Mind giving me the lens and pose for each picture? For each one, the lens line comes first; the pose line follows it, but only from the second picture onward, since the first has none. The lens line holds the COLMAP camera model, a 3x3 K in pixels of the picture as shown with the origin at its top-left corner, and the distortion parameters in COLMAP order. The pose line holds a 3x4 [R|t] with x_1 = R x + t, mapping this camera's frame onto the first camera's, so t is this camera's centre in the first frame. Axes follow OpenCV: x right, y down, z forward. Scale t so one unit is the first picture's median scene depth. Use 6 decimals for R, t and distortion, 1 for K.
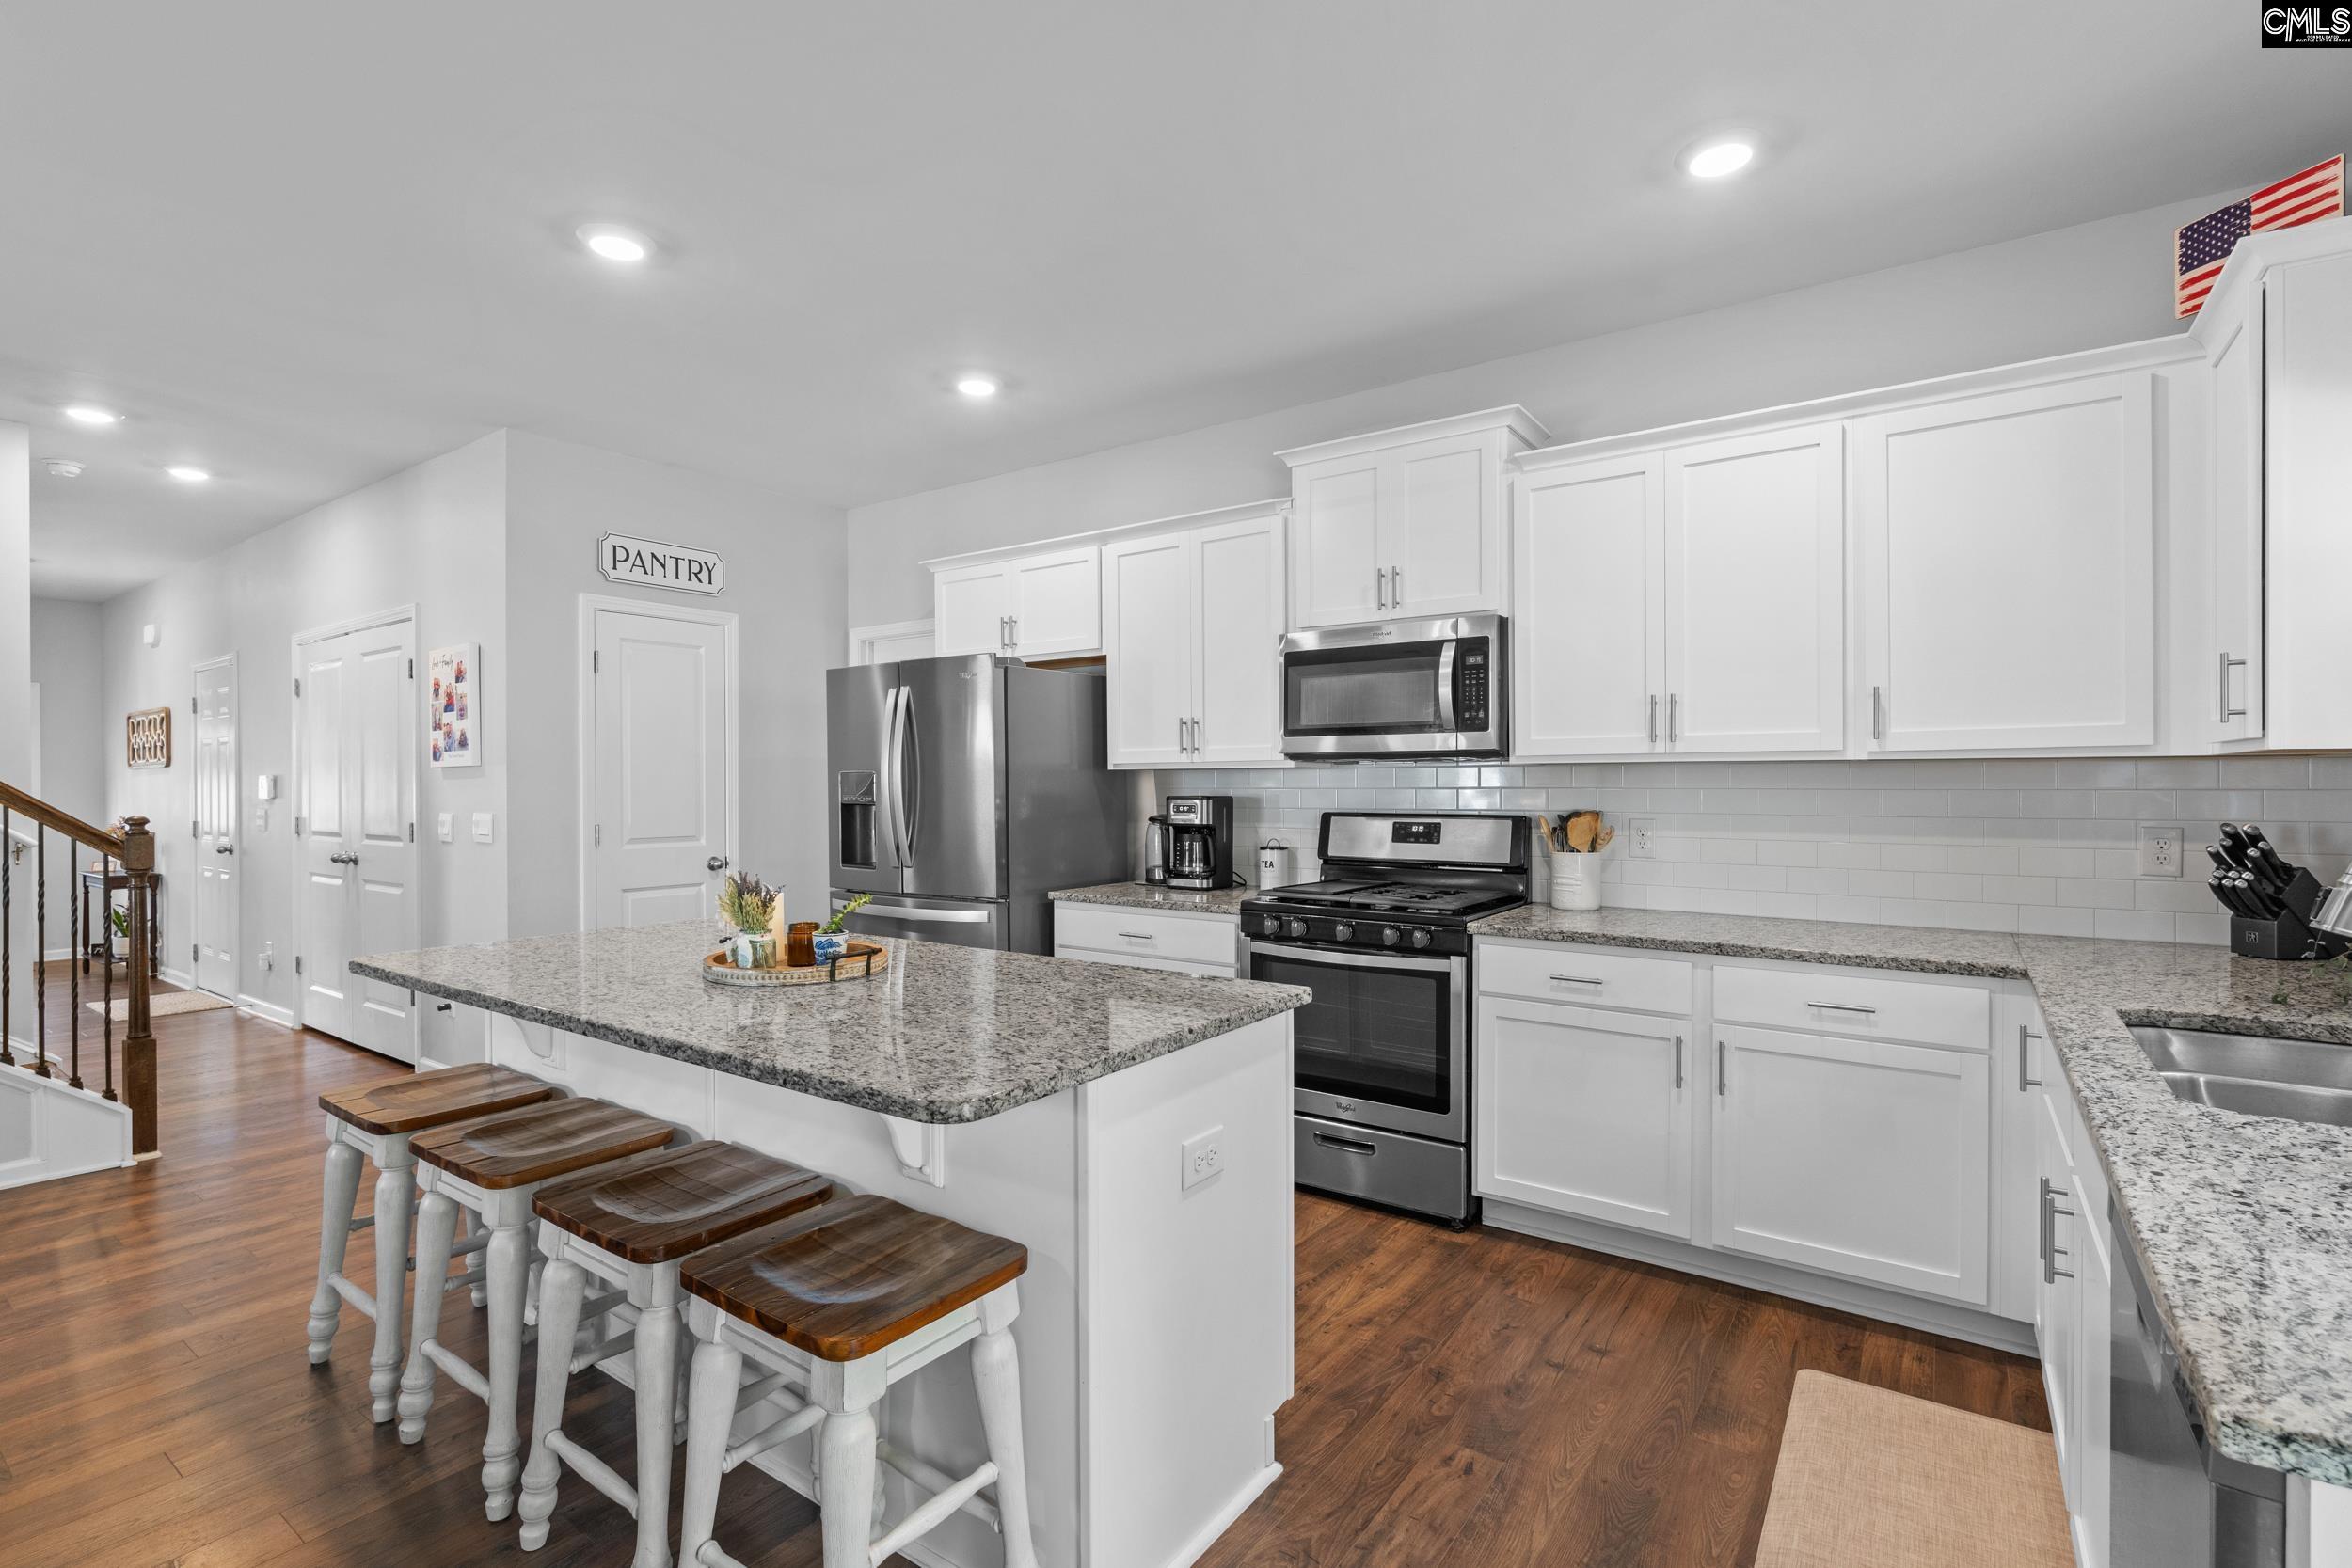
lens RADIAL K [[1092.6, 0, 1175.0], [0, 1092.6, 784.6], [0, 0, 1]] dist [-0.003362, 0.001019]
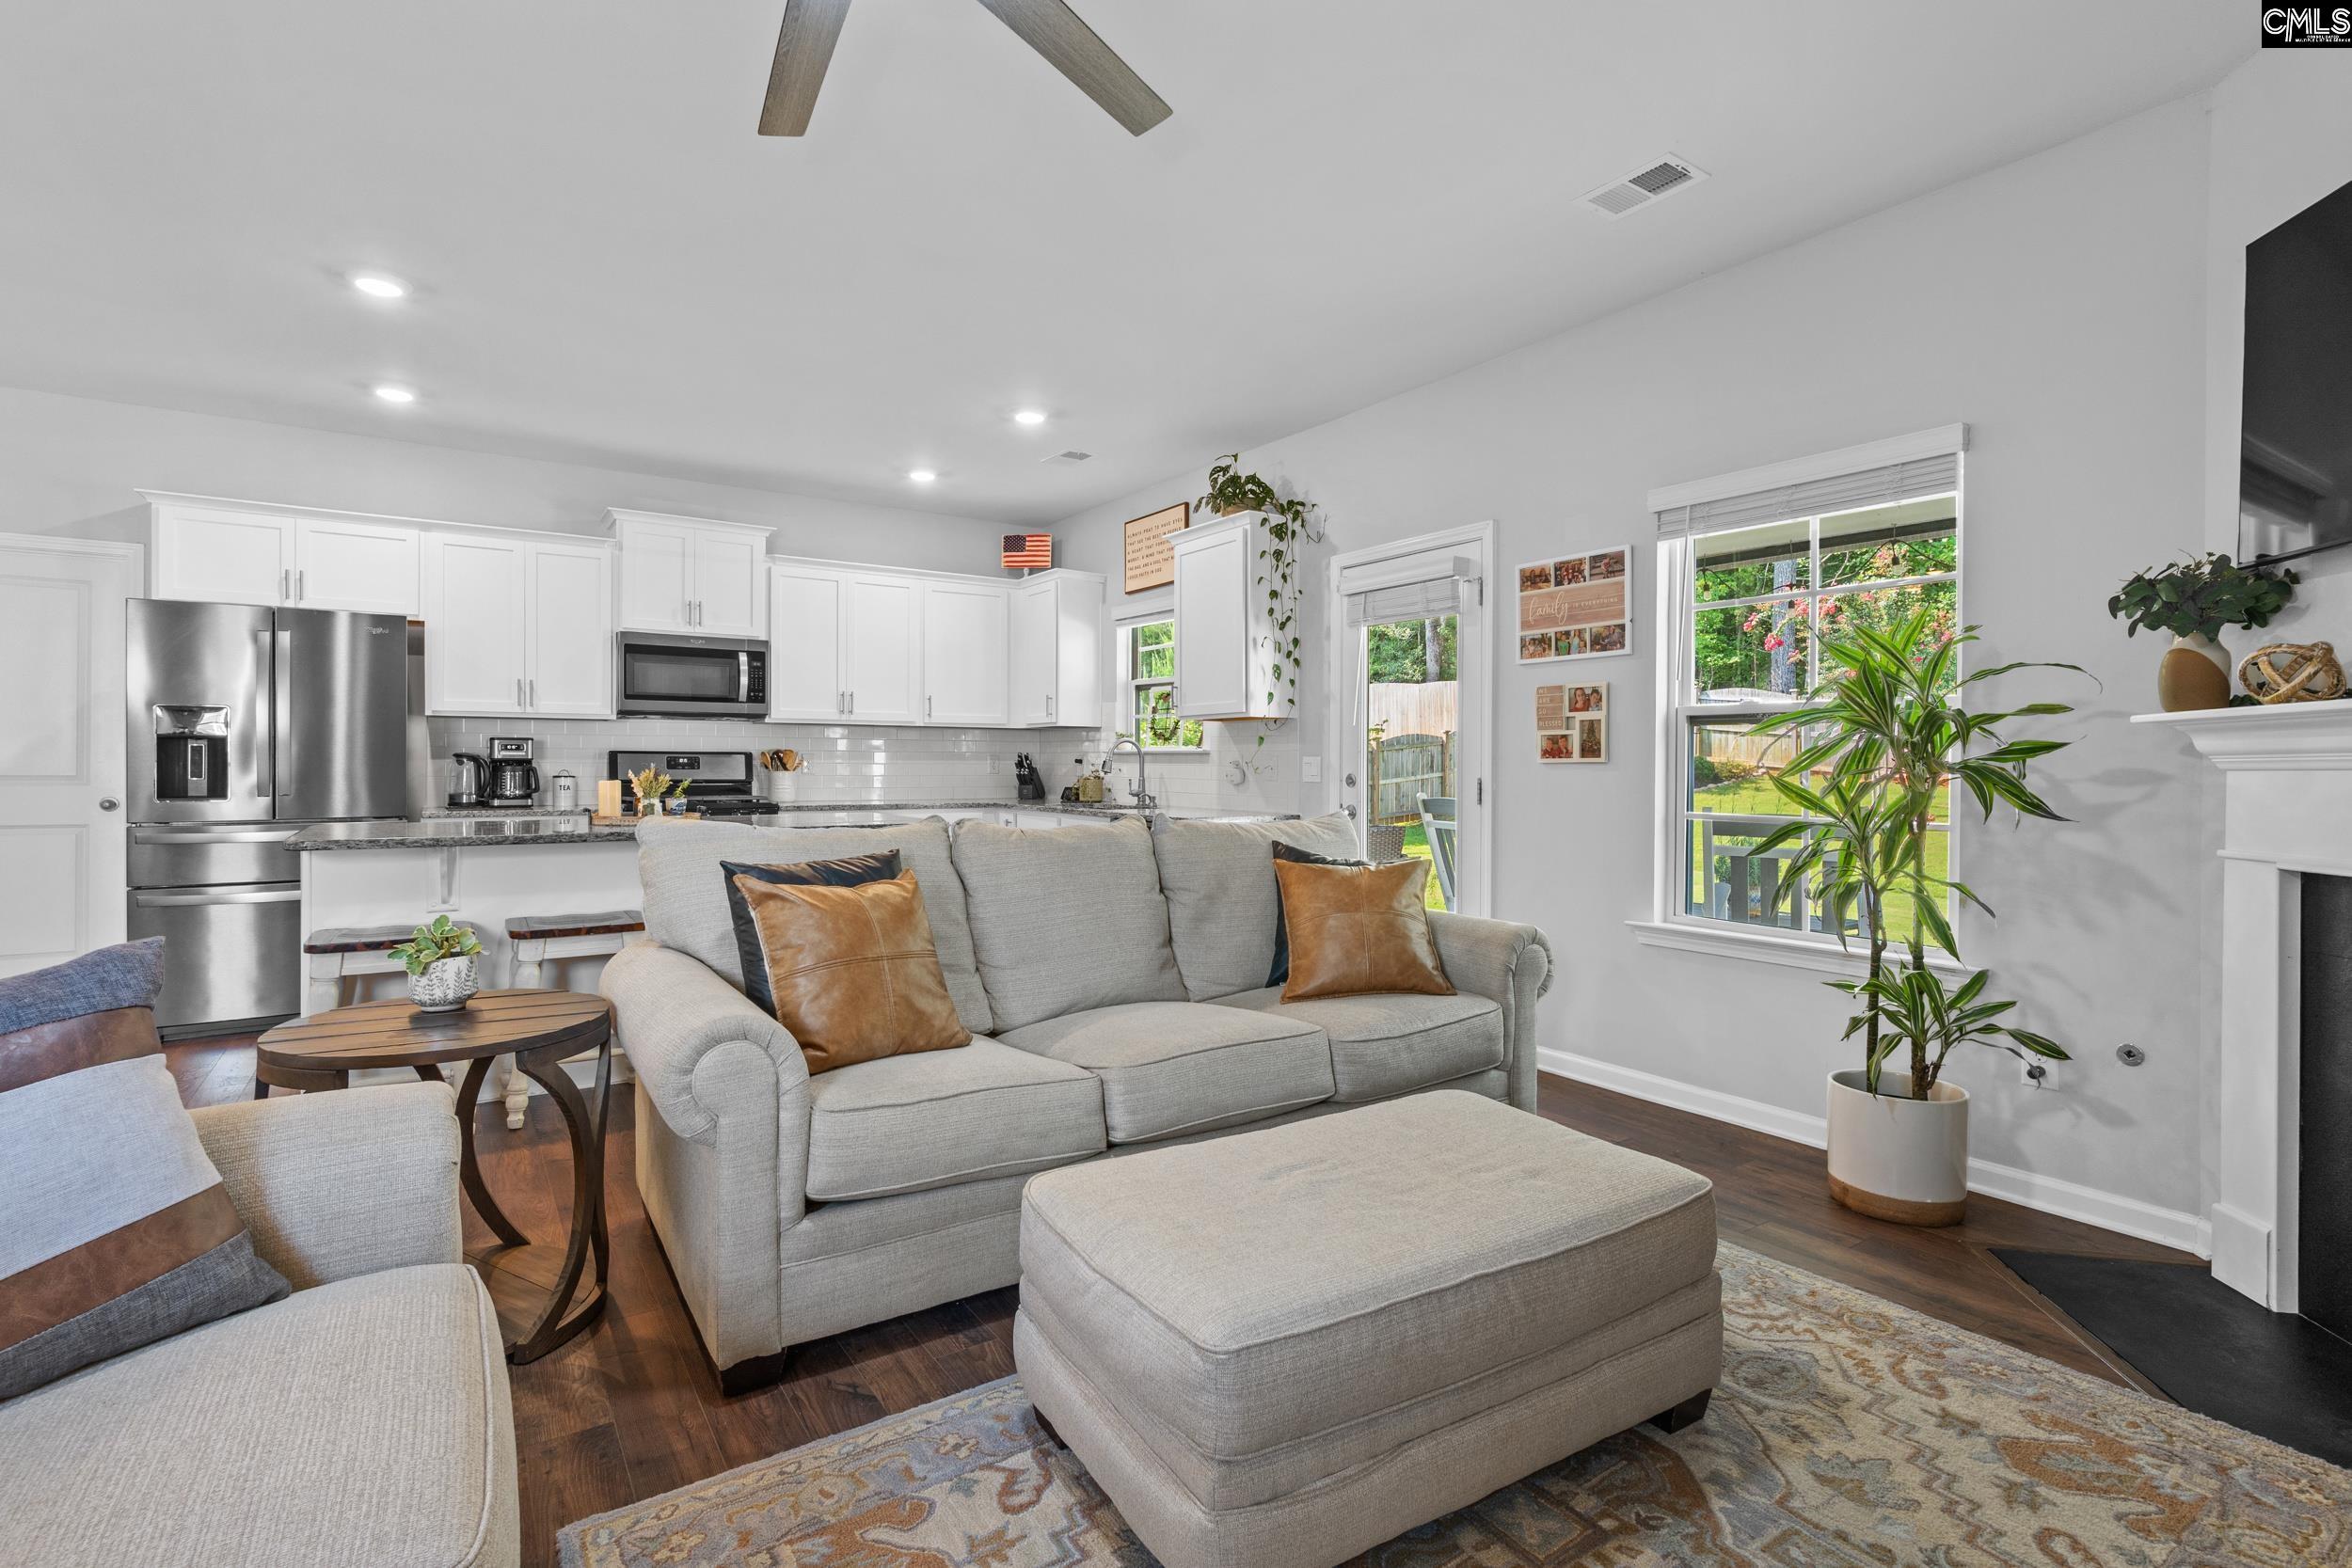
lens RADIAL K [[1092.6, 0, 1169.6], [0, 1092.6, 768.5], [0, 0, 1]] dist [-0.003362, 0.001019]
pose [[0.355065, -0.000176, 0.934842, -1.095202], [-0.005502, 0.999982, 0.002278, 0.047325], [-0.934825, -0.005952, 0.355058, -0.264622]]
